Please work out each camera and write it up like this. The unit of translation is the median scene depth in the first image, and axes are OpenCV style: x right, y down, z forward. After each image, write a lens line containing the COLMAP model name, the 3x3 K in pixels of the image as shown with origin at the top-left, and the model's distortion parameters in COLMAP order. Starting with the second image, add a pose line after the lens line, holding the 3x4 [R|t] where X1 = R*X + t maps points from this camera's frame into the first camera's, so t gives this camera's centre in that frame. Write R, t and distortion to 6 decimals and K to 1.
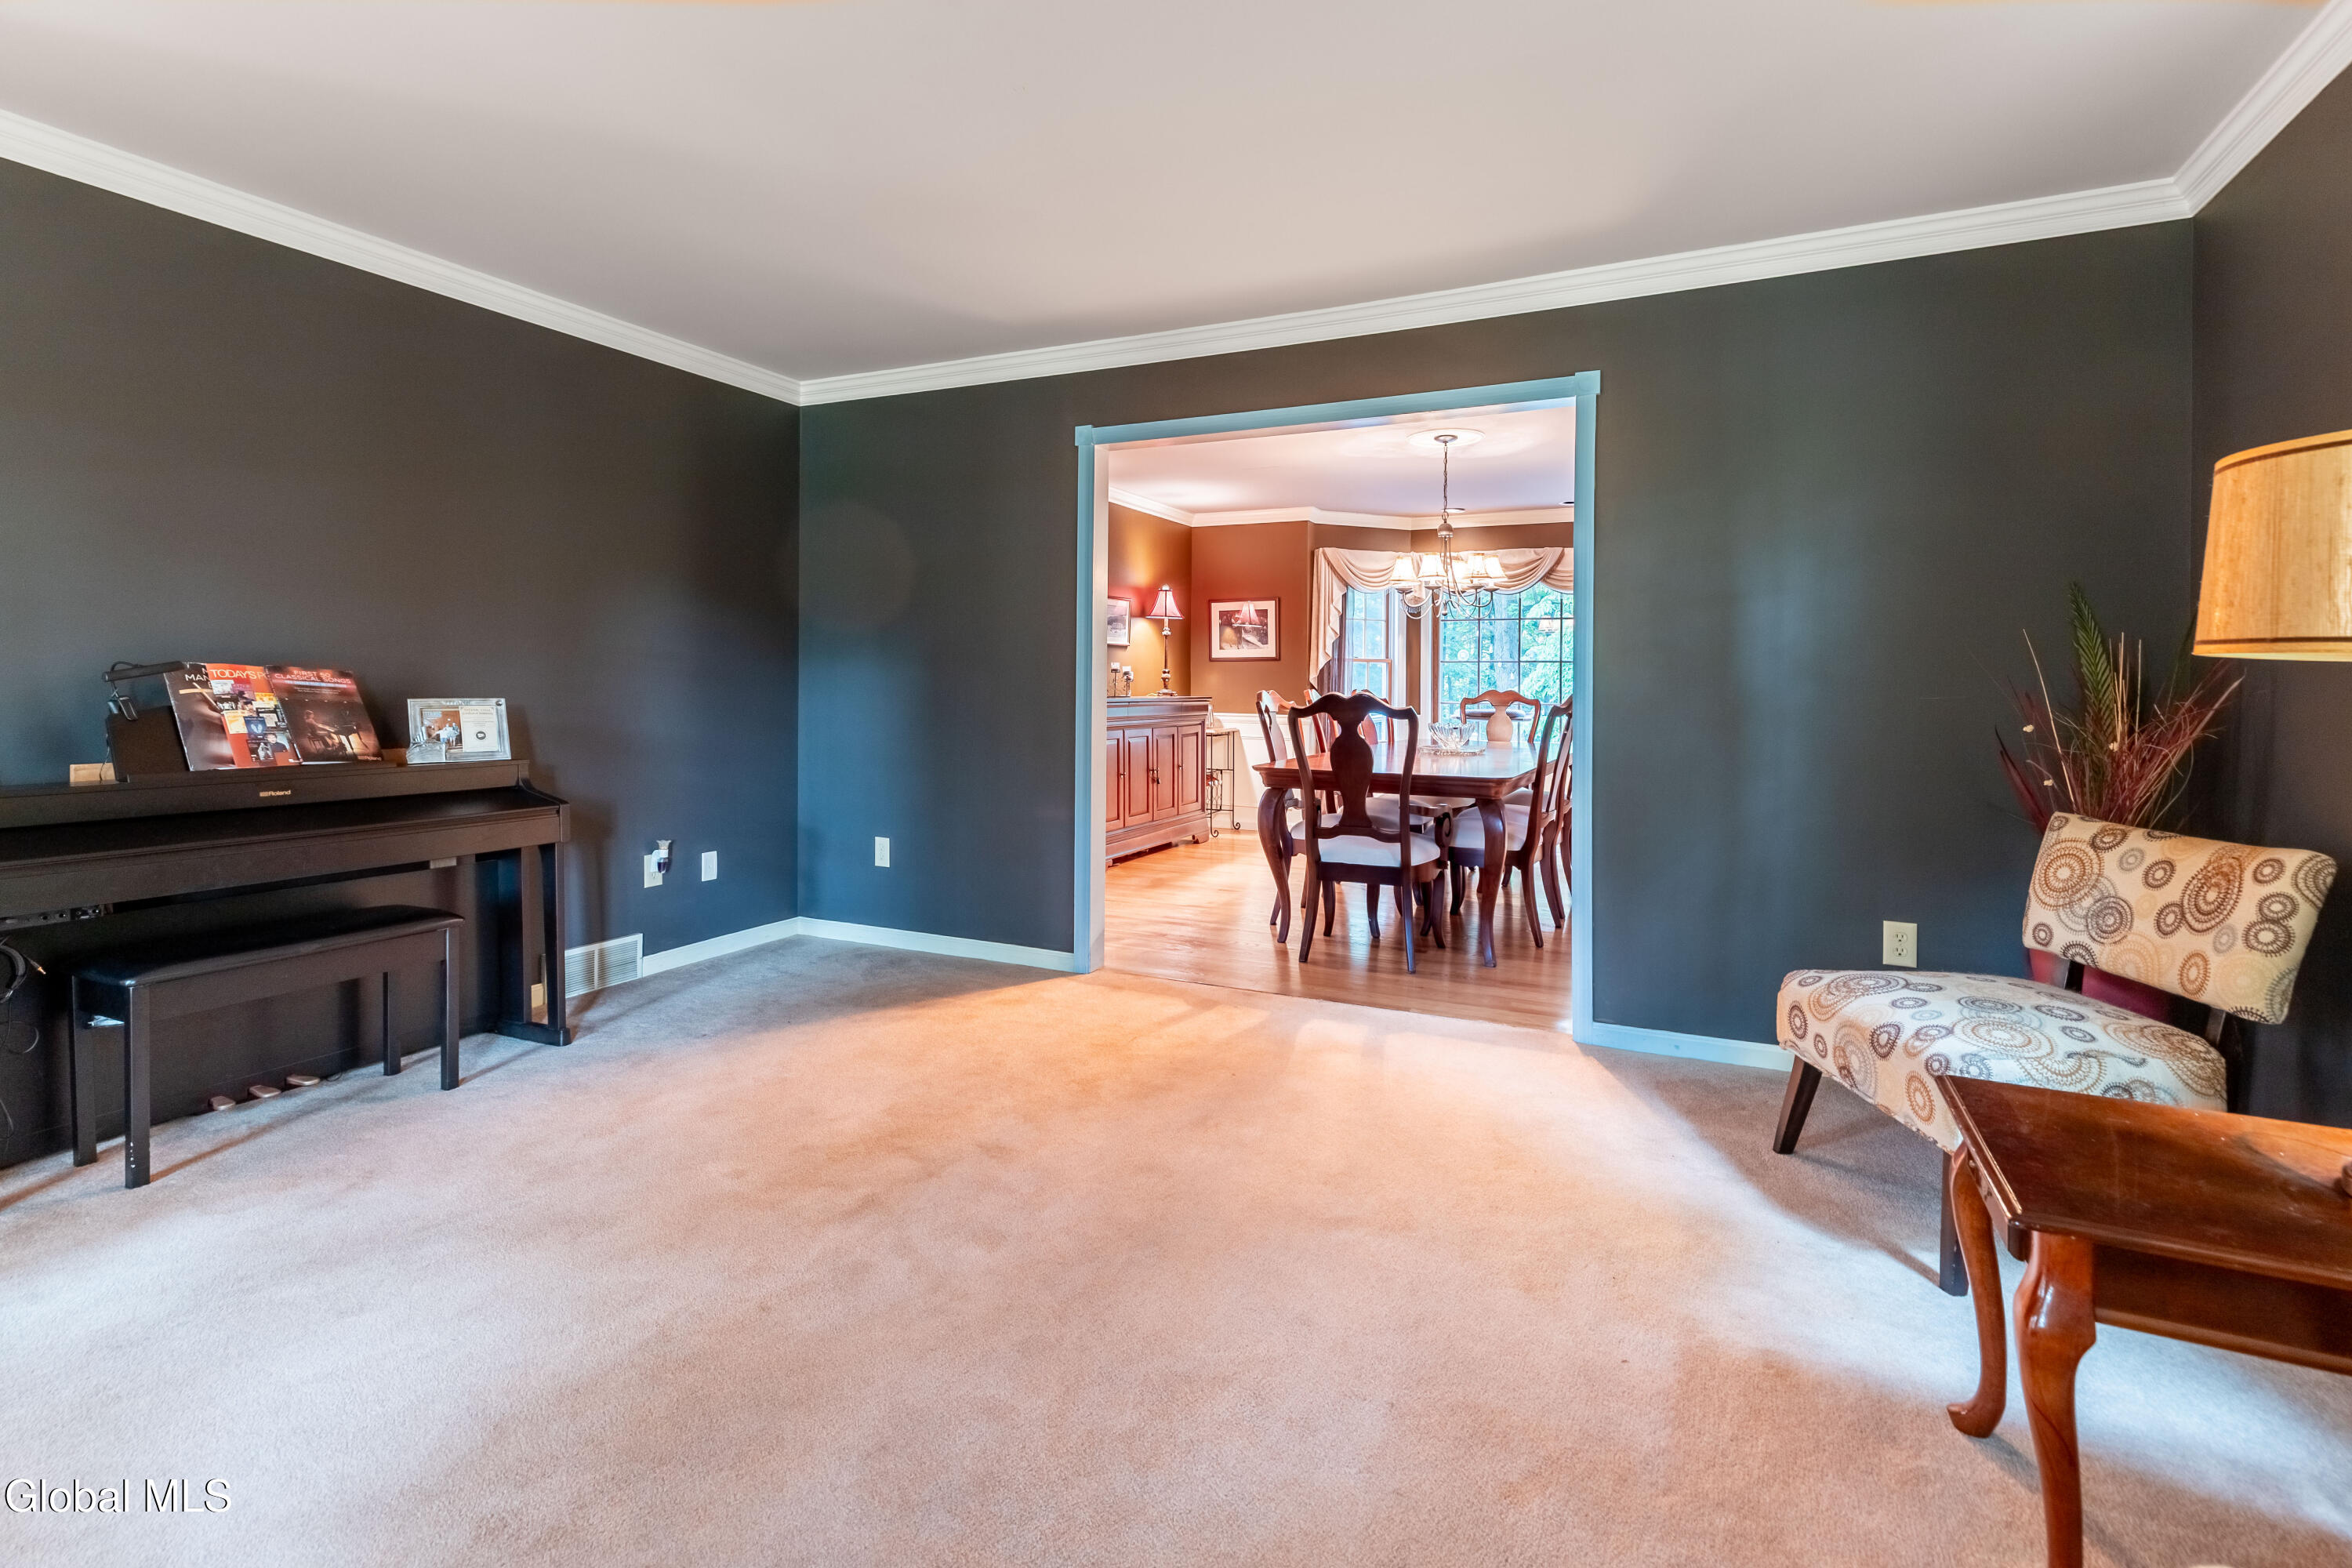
lens RADIAL K [[1101.4, 0, 1175.7], [0, 1101.4, 697.3], [0, 0, 1]] dist [-0.000642, 0.000008]
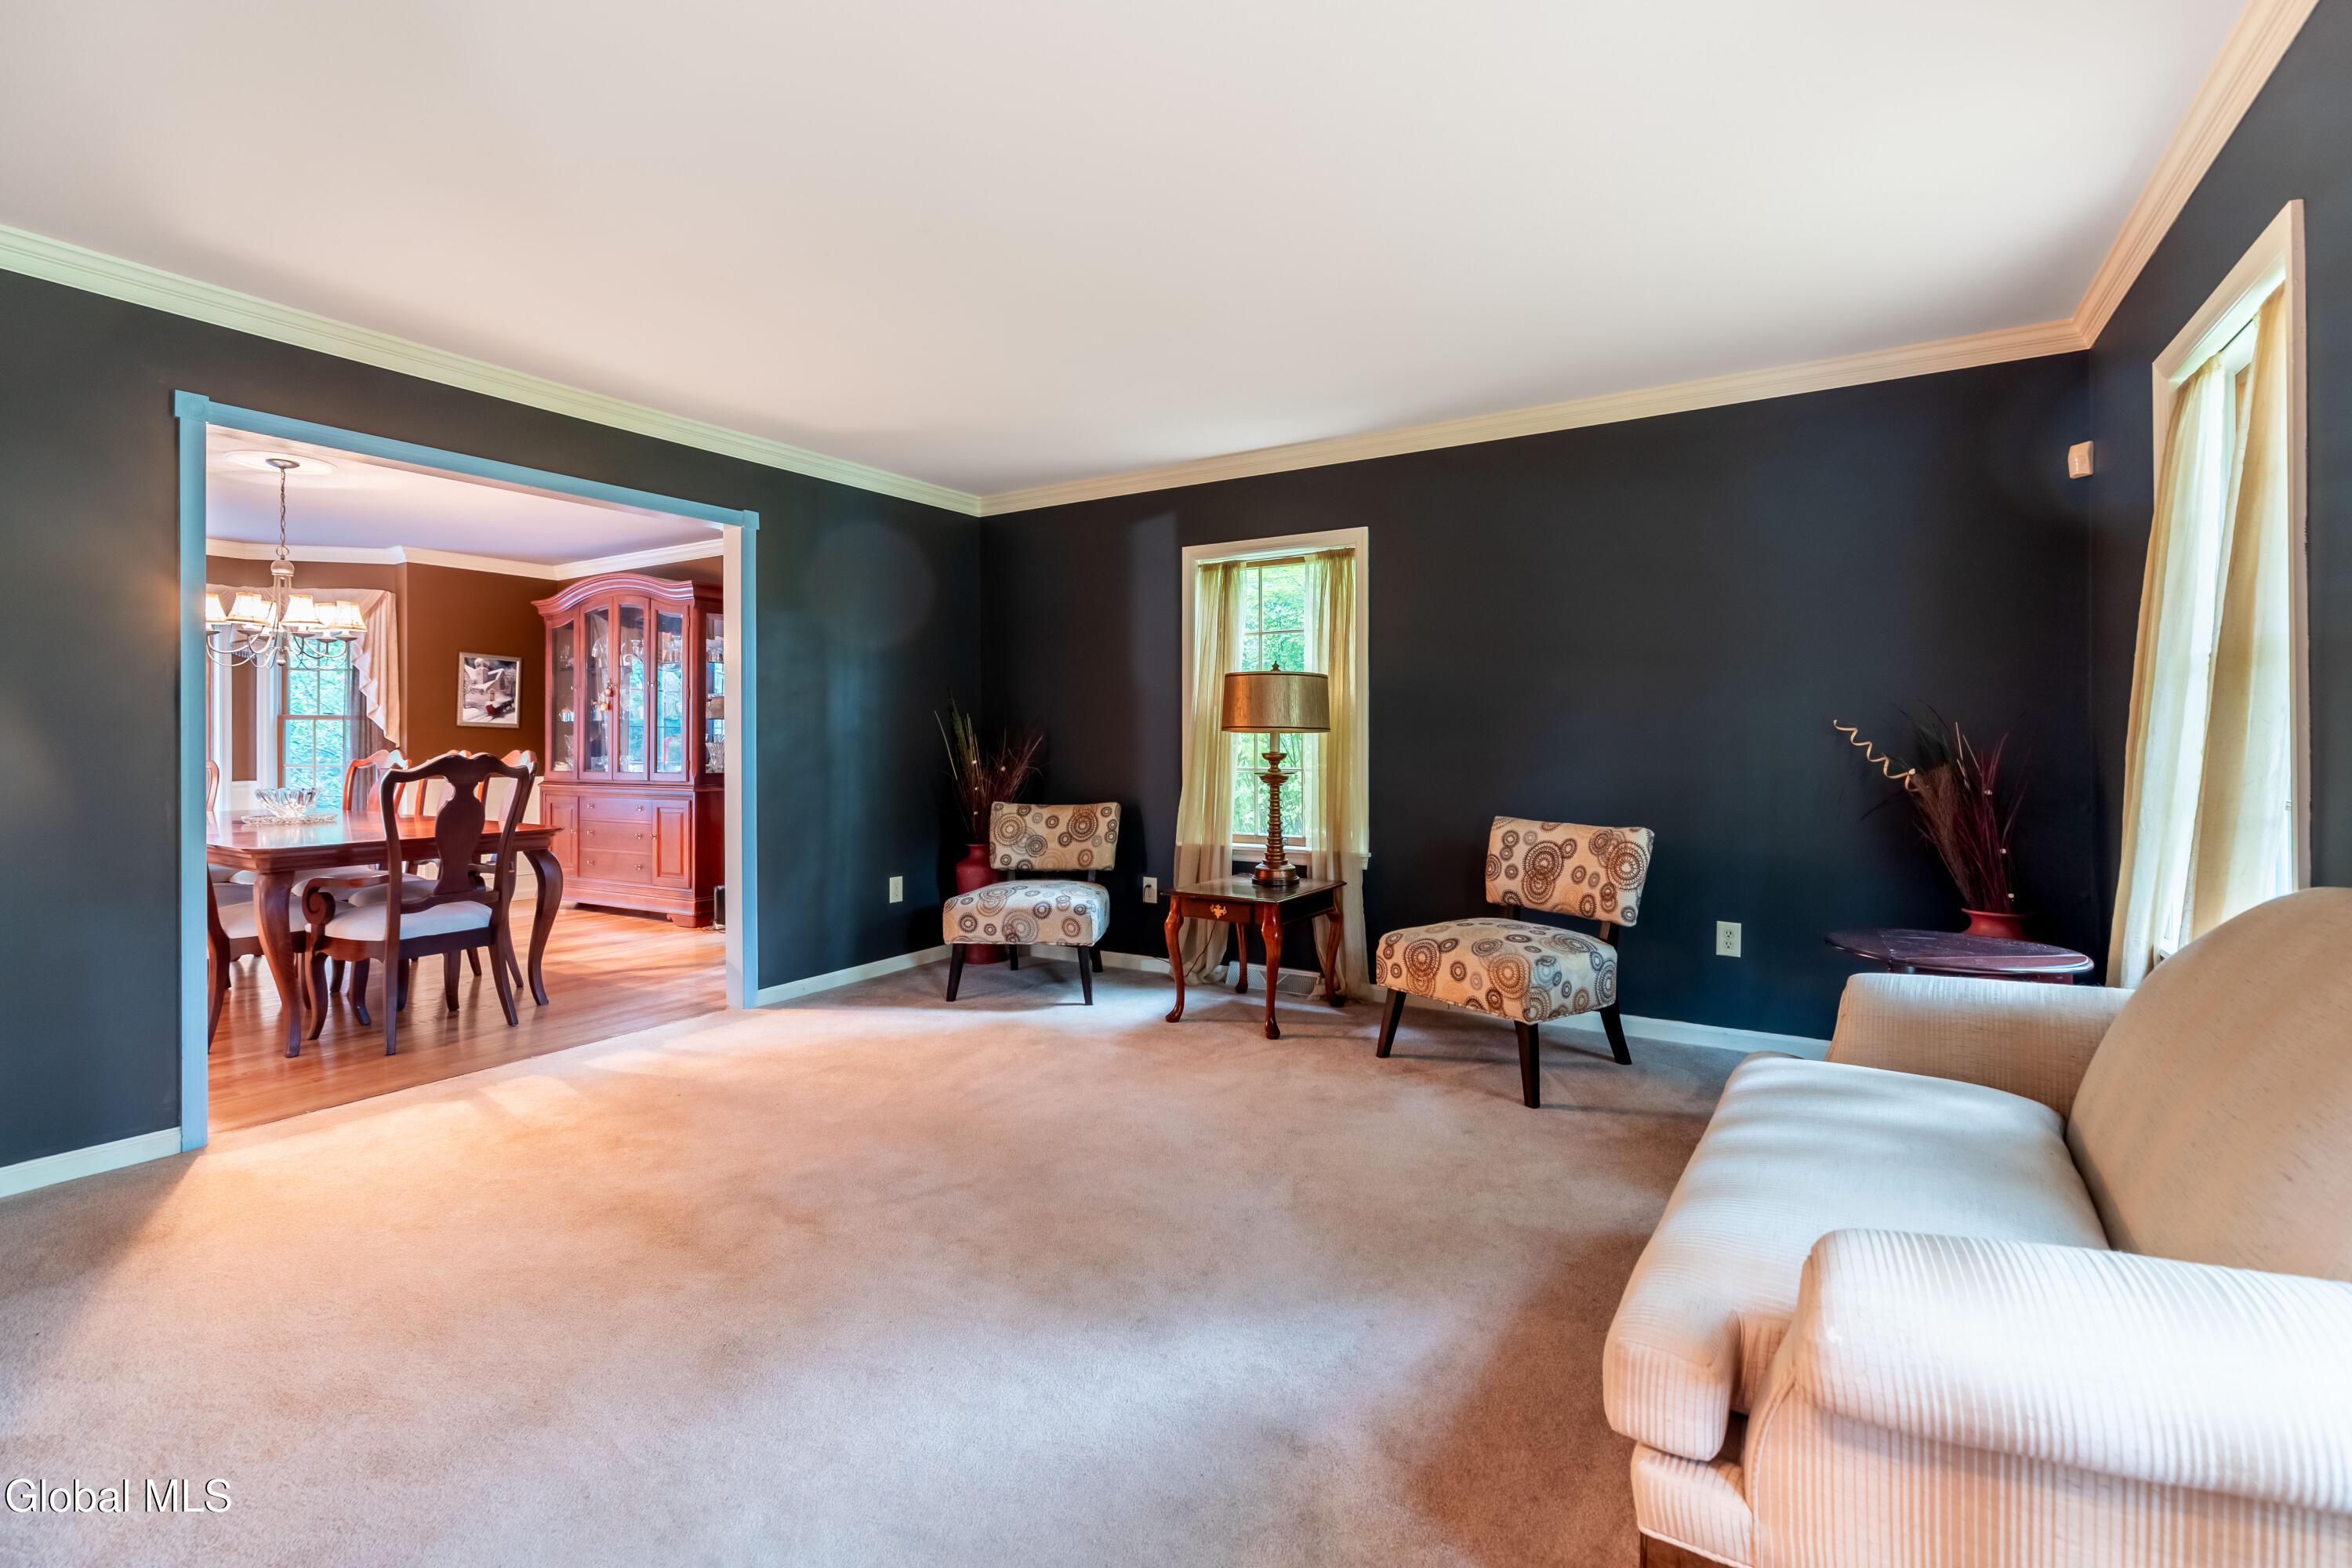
lens RADIAL K [[1082.8, 0, 1173.2], [0, 1082.8, 754.1], [0, 0, 1]] dist [0.000178, 0.000070]
pose [[0.098661, -0.020698, 0.994906, -1.161745], [0.017628, 0.999663, 0.019049, -0.017196], [-0.994965, 0.015659, 0.098992, 0.457944]]
